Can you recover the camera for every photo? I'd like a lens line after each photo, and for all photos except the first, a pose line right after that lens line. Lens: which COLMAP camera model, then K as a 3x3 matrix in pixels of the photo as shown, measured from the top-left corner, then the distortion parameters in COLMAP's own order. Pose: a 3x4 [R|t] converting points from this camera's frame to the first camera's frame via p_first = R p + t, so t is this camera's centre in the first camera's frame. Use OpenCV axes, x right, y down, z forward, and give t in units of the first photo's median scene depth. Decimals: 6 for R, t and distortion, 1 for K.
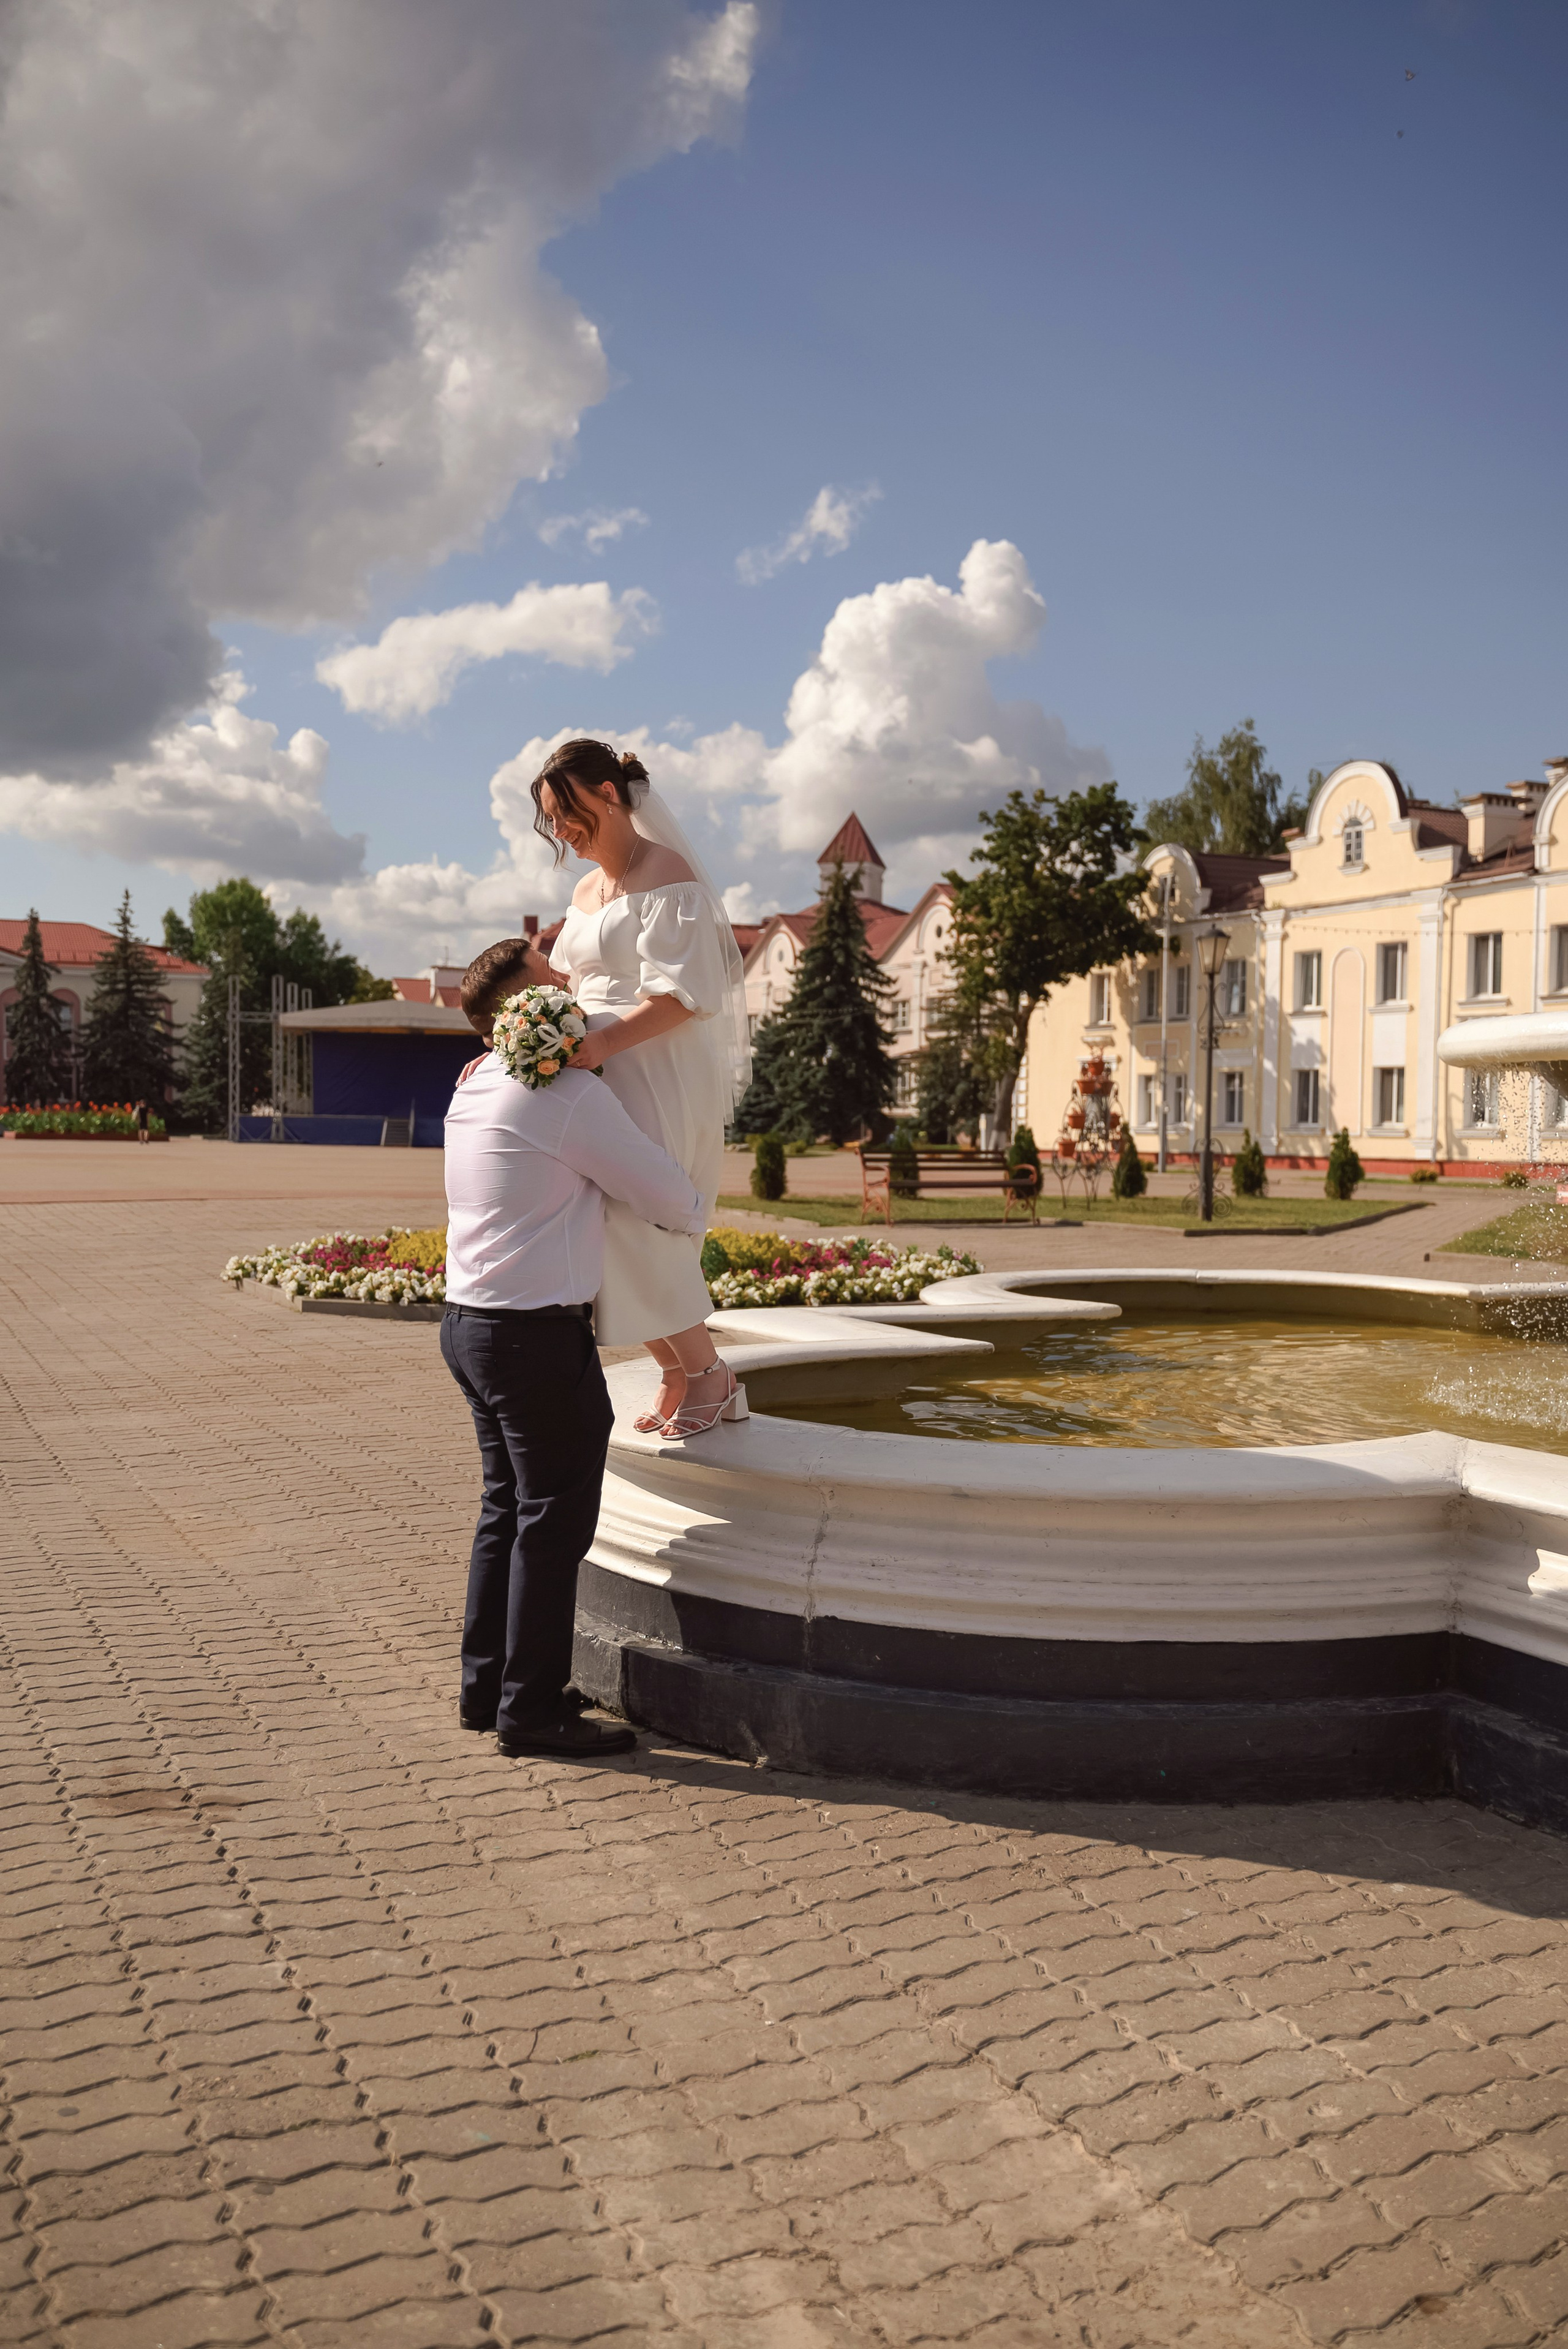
lens RADIAL K [[2014.5, 0, 784.0], [0, 2014.5, 1174.5], [0, 0, 1]] dist [-0.006948, 0.000596]
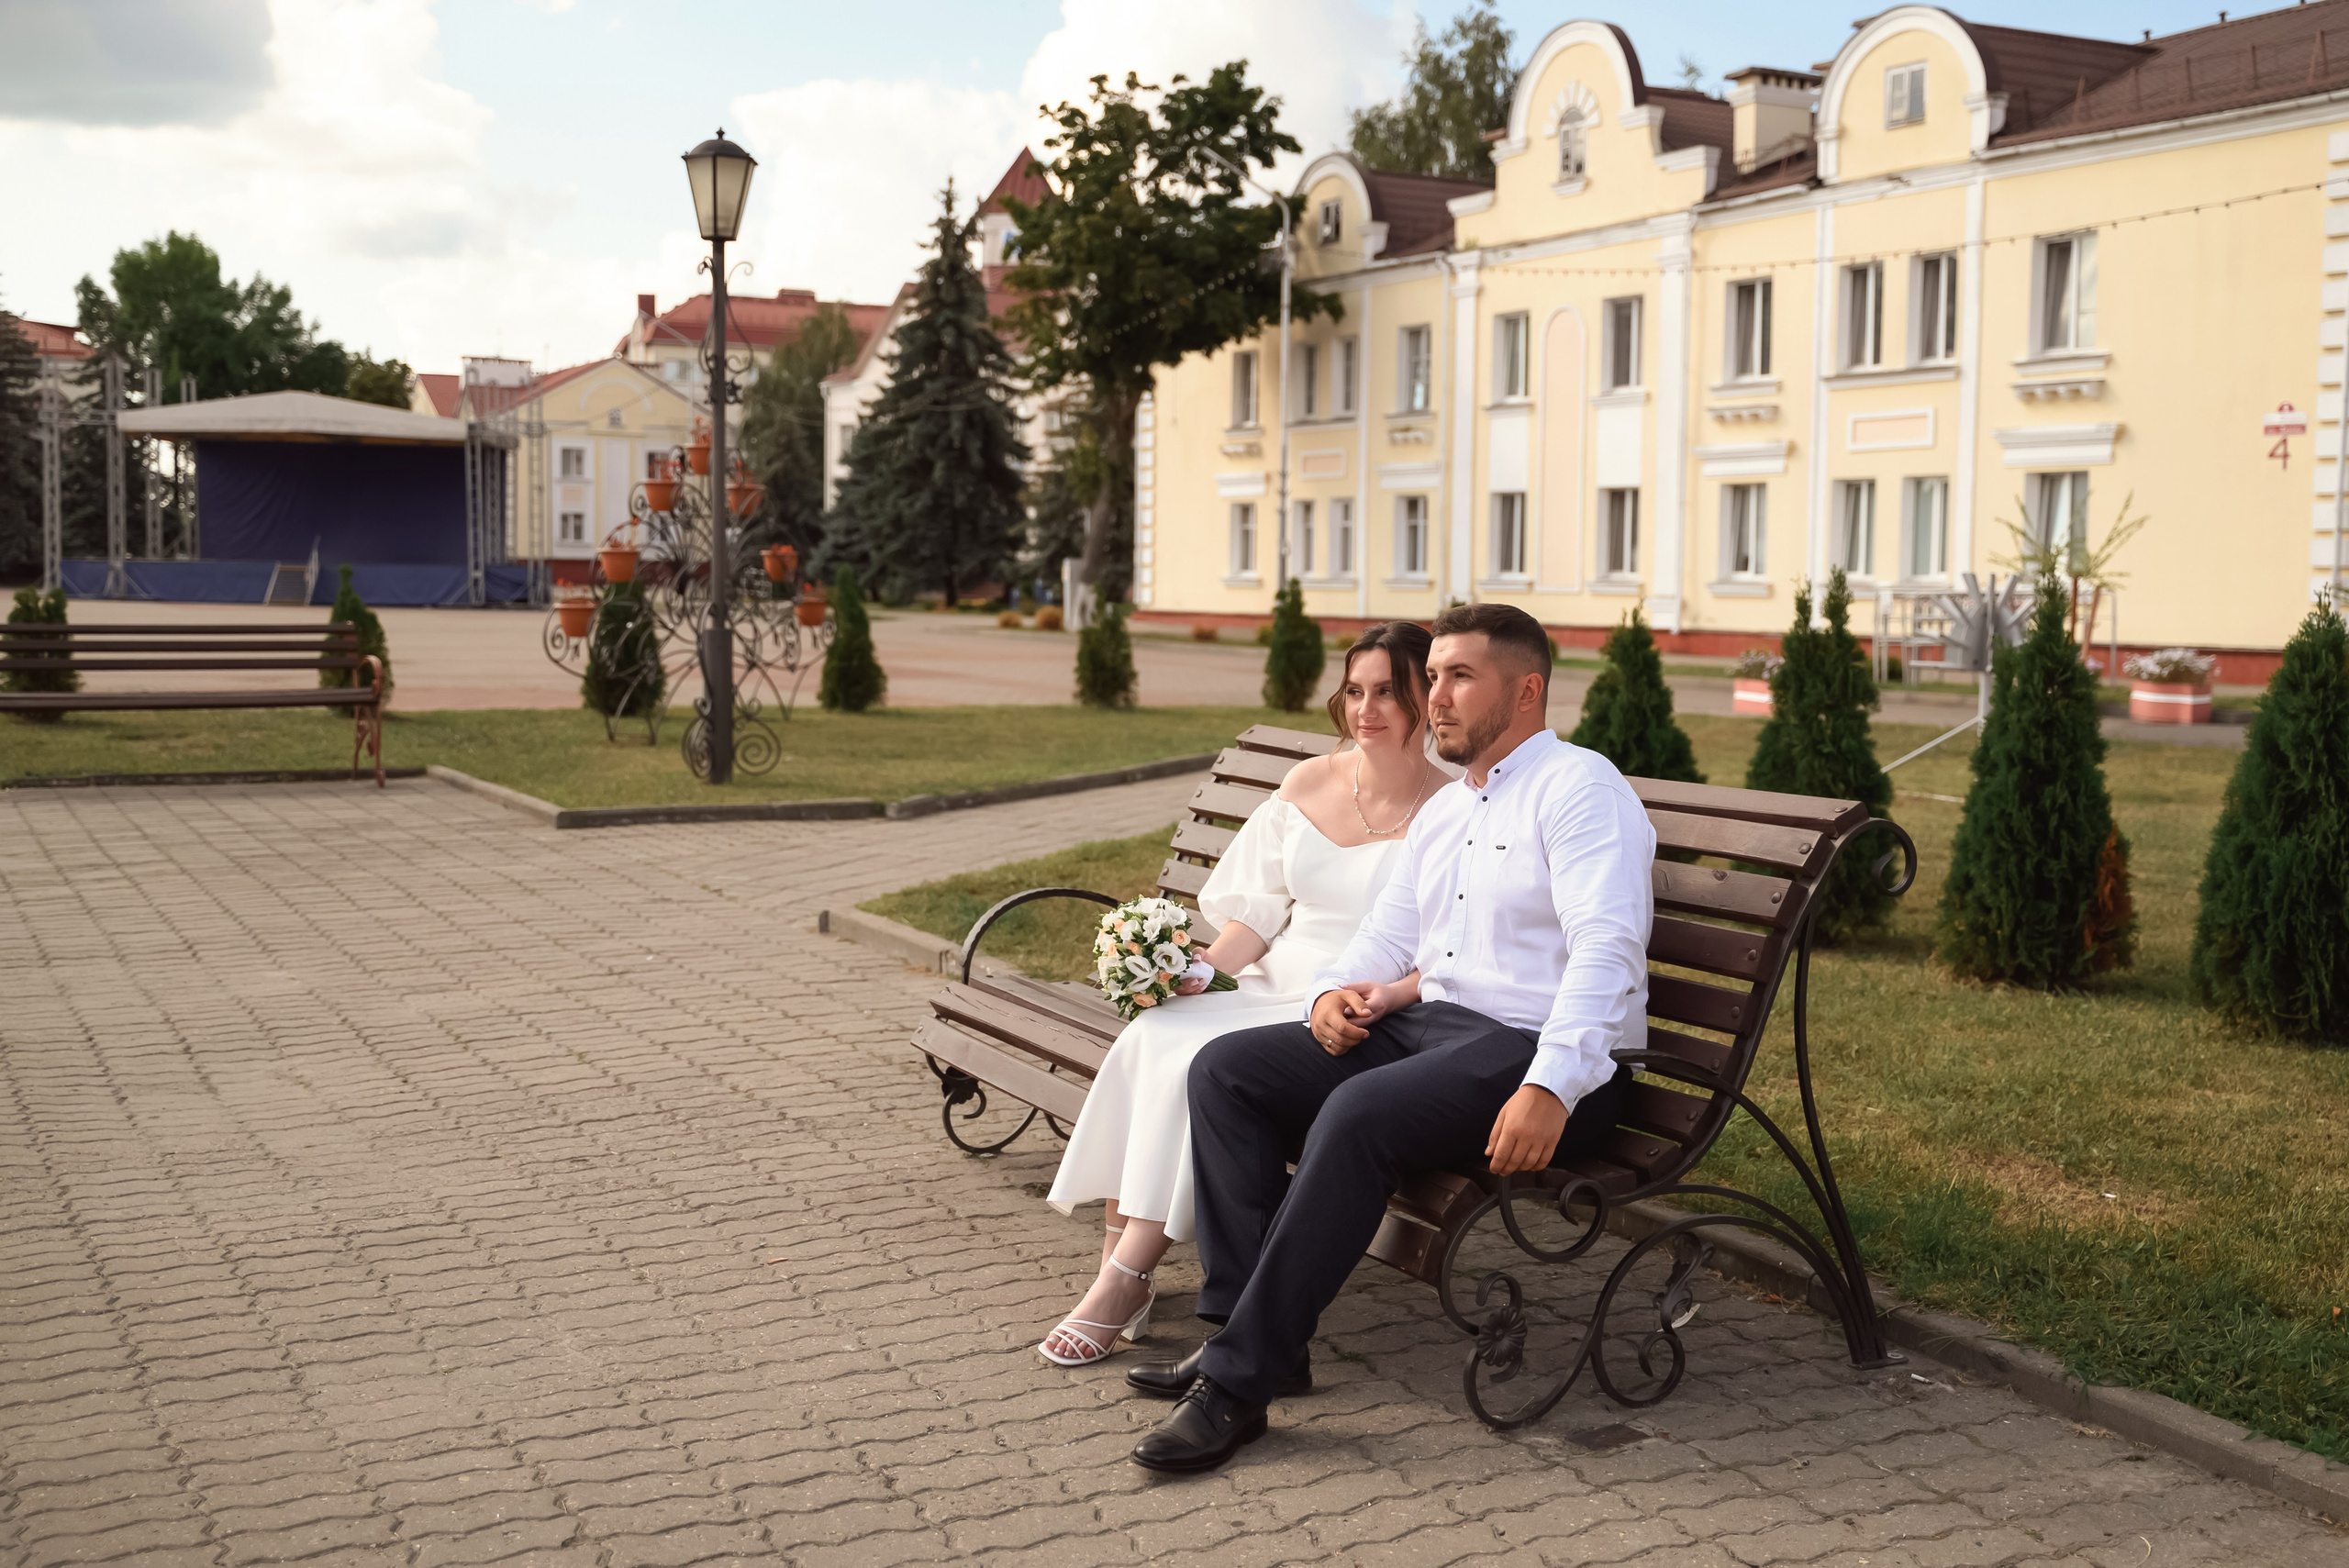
lens RADIAL K [[2601.2, 0, 1174.5], [0, 2601.2, 784.0], [0, 0, 1]] dist [-0.017584, -0.003844]
pose [[0.998008, -0.002545, 0.063029, 0.086143], [-0.000940, 0.998474, 0.055215, -0.002414], [-0.063073, -0.055165, 0.996483, 0.128913]]
